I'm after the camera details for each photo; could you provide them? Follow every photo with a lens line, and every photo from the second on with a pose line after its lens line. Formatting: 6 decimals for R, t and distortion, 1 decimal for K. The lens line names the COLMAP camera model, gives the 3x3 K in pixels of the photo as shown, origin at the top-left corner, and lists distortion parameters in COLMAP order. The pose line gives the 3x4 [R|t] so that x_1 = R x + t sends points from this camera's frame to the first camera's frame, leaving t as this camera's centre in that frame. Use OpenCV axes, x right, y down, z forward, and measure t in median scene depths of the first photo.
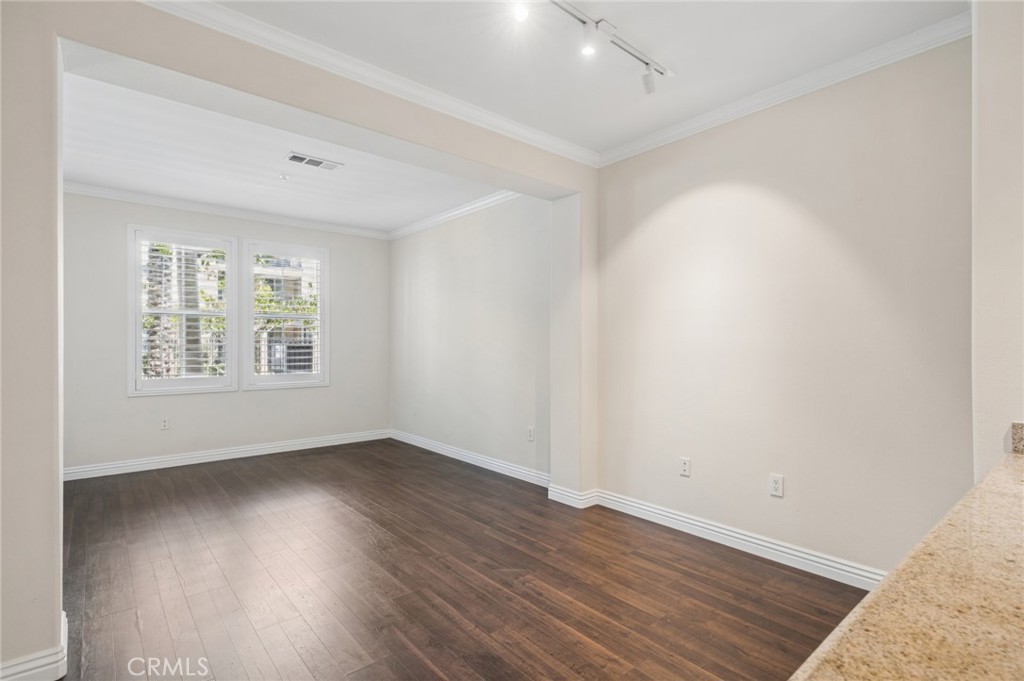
lens RADIAL K [[491.9, 0, 518.6], [0, 491.9, 342.1], [0, 0, 1]] dist [-0.001180, -0.000387]
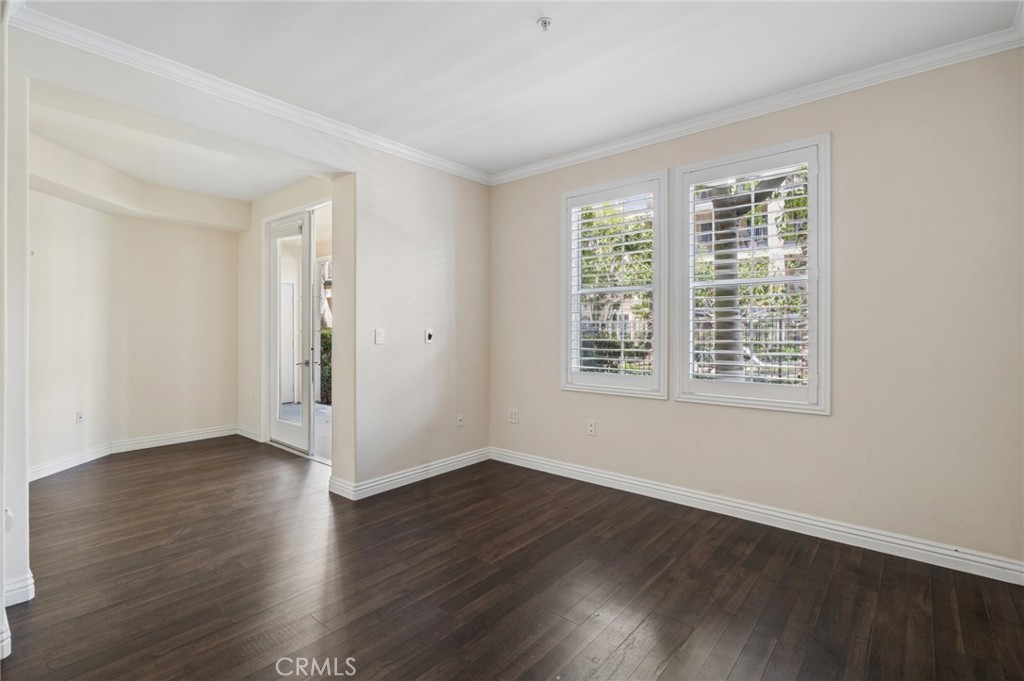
lens RADIAL K [[476.2, 0, 512.0], [0, 476.2, 331.2], [0, 0, 1]] dist [-0.000972, -0.000173]
pose [[0.157885, 0.000626, -0.987457, 0.050722], [0.003850, 0.999992, 0.001249, 0.008571], [0.987450, -0.003999, 0.157881, 1.220919]]
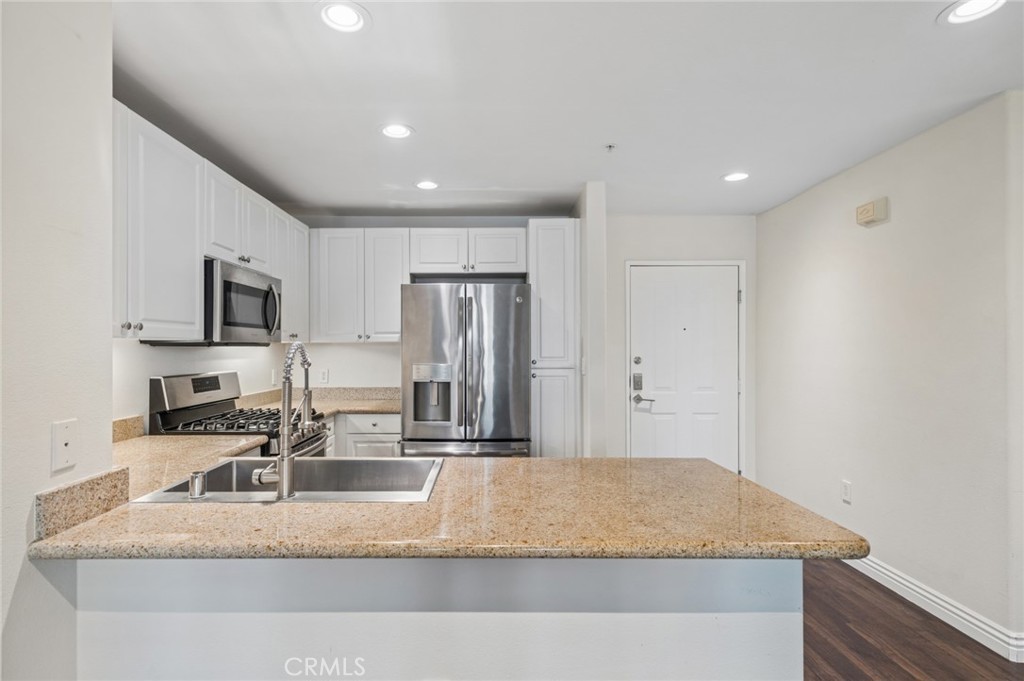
lens RADIAL K [[514.2, 0, 486.8], [0, 514.2, 349.3], [0, 0, 1]] dist [0.002864, 0.000116]
pose [[-0.756056, -0.002963, 0.654500, 0.034318], [-0.003001, 0.999995, 0.001060, -0.022688], [-0.654500, -0.001163, -0.756061, 0.608930]]
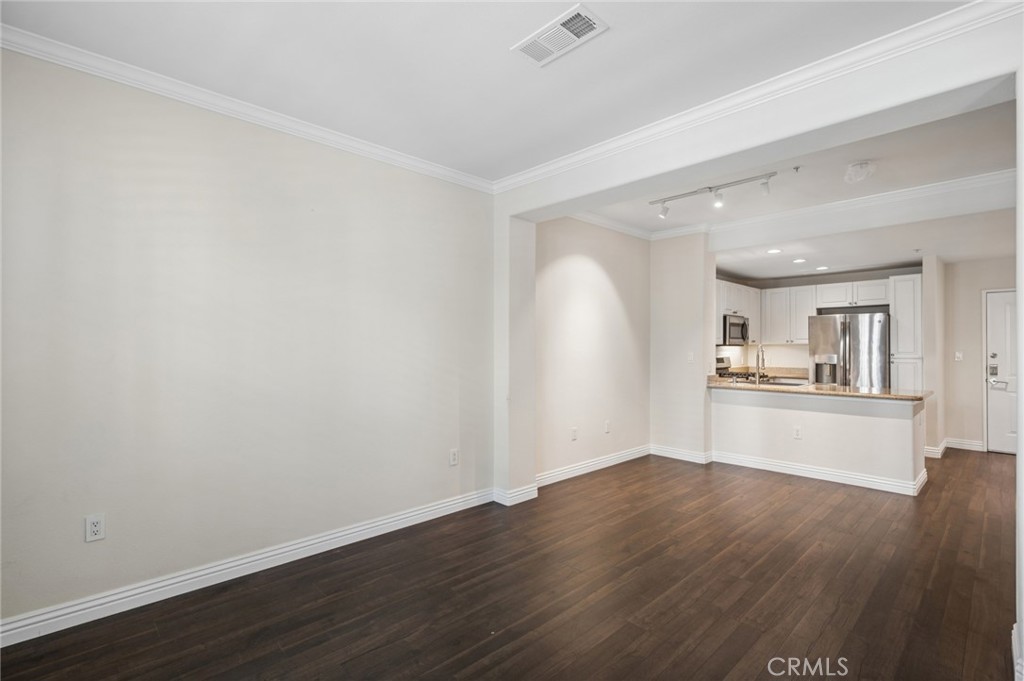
lens RADIAL K [[470.7, 0, 514.4], [0, 470.7, 343.8], [0, 0, 1]] dist [-0.000406, -0.000004]
pose [[-0.057970, 0.005179, 0.998305, -1.198831], [-0.005936, 0.999967, -0.005532, -0.018038], [-0.998301, -0.006247, -0.057938, 1.371470]]
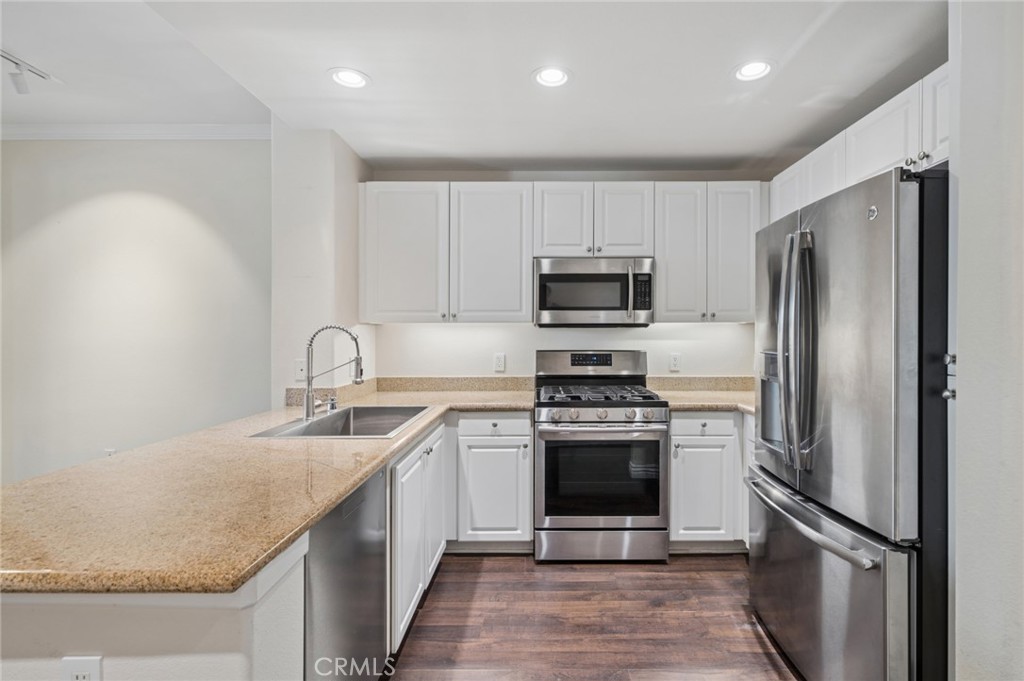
lens RADIAL K [[483.8, 0, 540.0], [0, 483.8, 336.6], [0, 0, 1]] dist [0.002162, 0.000670]
pose [[0.647165, -0.005430, 0.762331, 0.163858], [-0.002096, 0.999958, 0.008902, -0.015436], [-0.762347, -0.007359, 0.647127, -0.389142]]
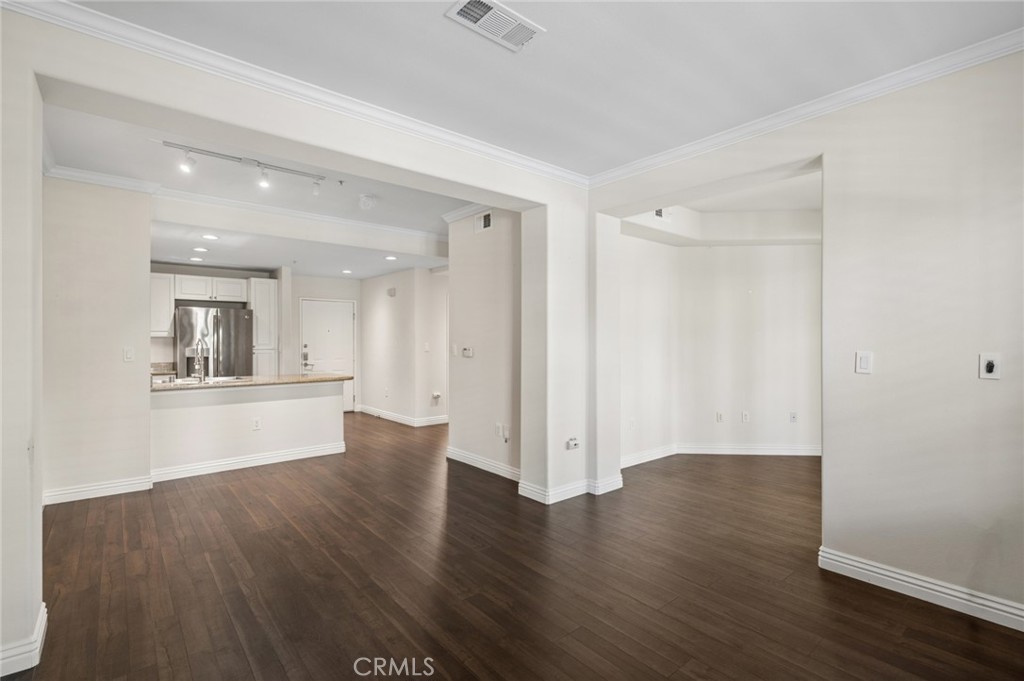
lens RADIAL K [[467.6, 0, 512.0], [0, 467.6, 340.5], [0, 0, 1]] dist [0.001096, 0.000119]
pose [[-0.999957, -0.000086, 0.009290, -0.556653], [-0.000118, 0.999994, -0.003449, -0.014018], [-0.009290, -0.003450, -0.999951, 1.925391]]
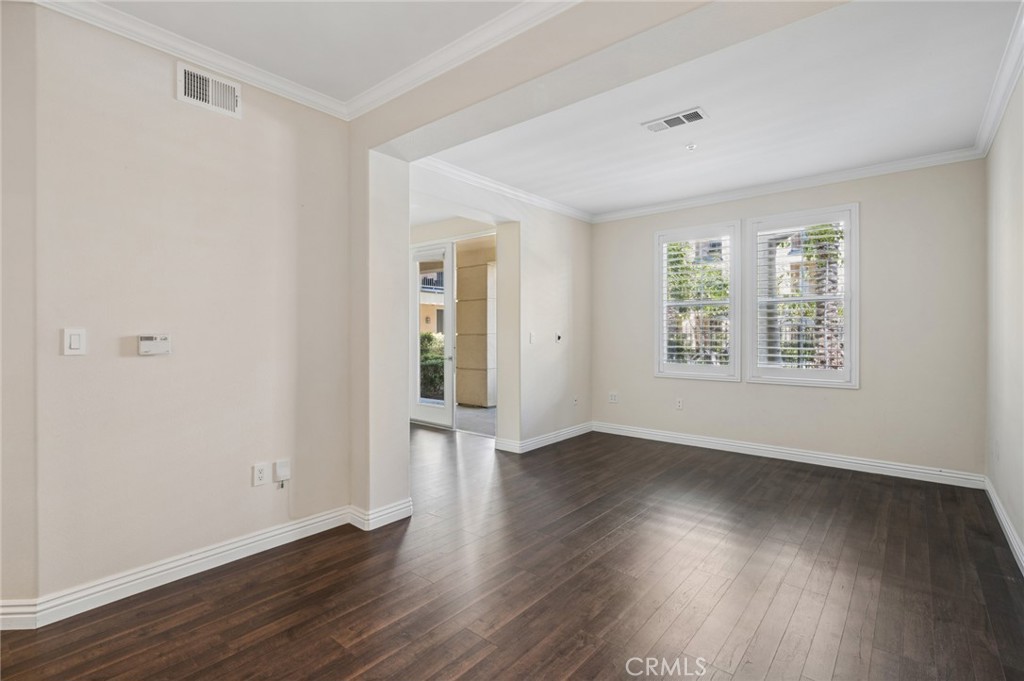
lens RADIAL K [[476.0, 0, 513.6], [0, 476.0, 335.0], [0, 0, 1]] dist [0.000902, 0.000141]
pose [[0.162305, 0.002797, -0.986737, 0.454553], [0.005519, 0.999978, 0.003742, 0.005966], [0.986725, -0.006053, 0.162286, 0.746135]]
